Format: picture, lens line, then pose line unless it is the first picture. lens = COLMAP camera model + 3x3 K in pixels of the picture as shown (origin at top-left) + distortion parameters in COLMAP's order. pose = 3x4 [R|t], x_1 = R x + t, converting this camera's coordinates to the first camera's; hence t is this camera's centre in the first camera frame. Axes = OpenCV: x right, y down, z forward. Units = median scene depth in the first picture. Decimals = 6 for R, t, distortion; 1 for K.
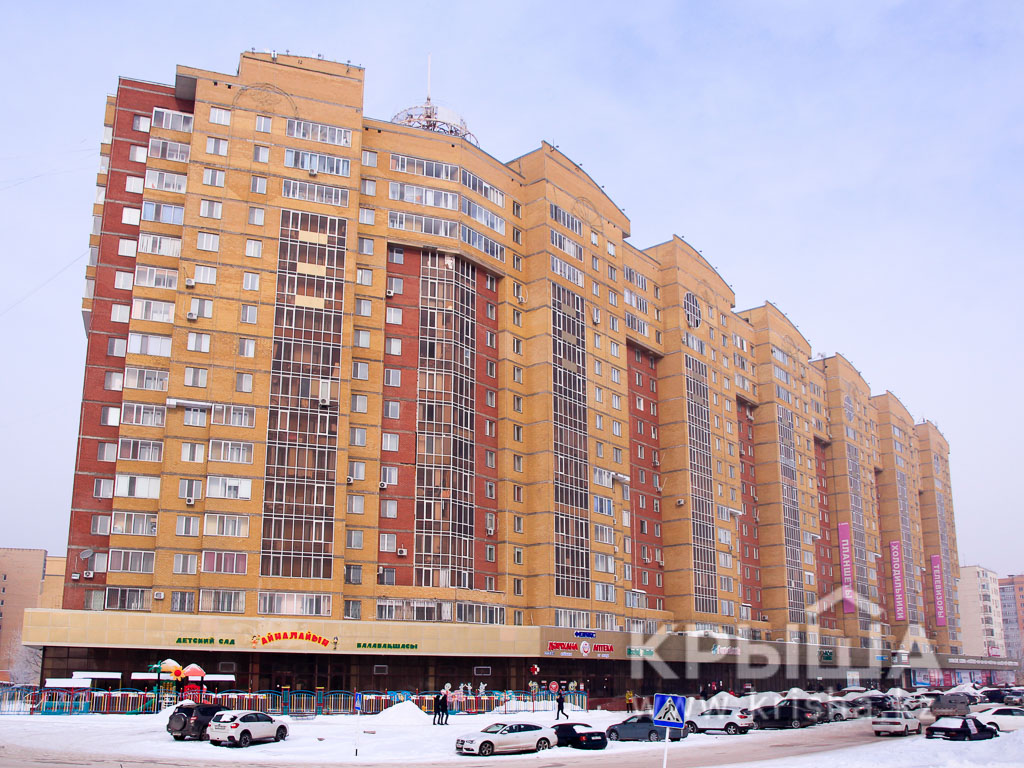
lens RADIAL K [[1120.3, 0, 512.0], [0, 1120.3, 384.0], [0, 0, 1]] dist [-0.129938, -0.019562]
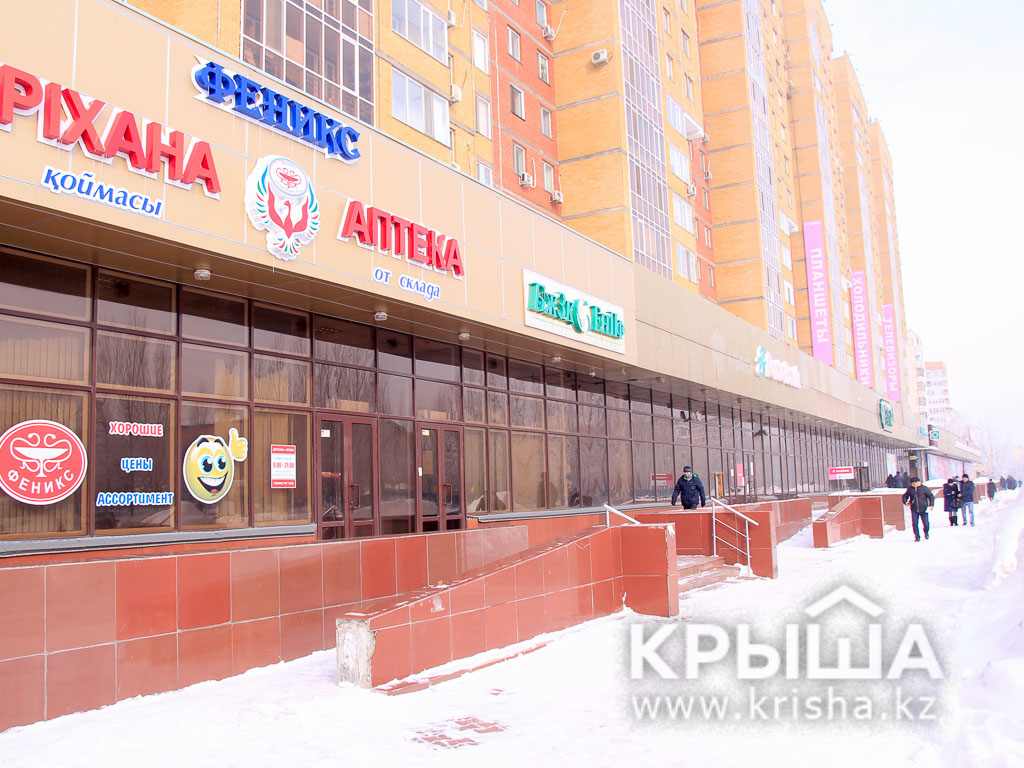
lens RADIAL K [[1120.3, 0, 512.0], [0, 1120.3, 384.0], [0, 0, 1]] dist [-0.129938, -0.019562]
pose [[0.987098, -0.018933, 0.158997, 0.048365], [-0.007444, 0.986485, 0.163682, 0.160241], [-0.159947, -0.162754, 0.973616, 0.572860]]
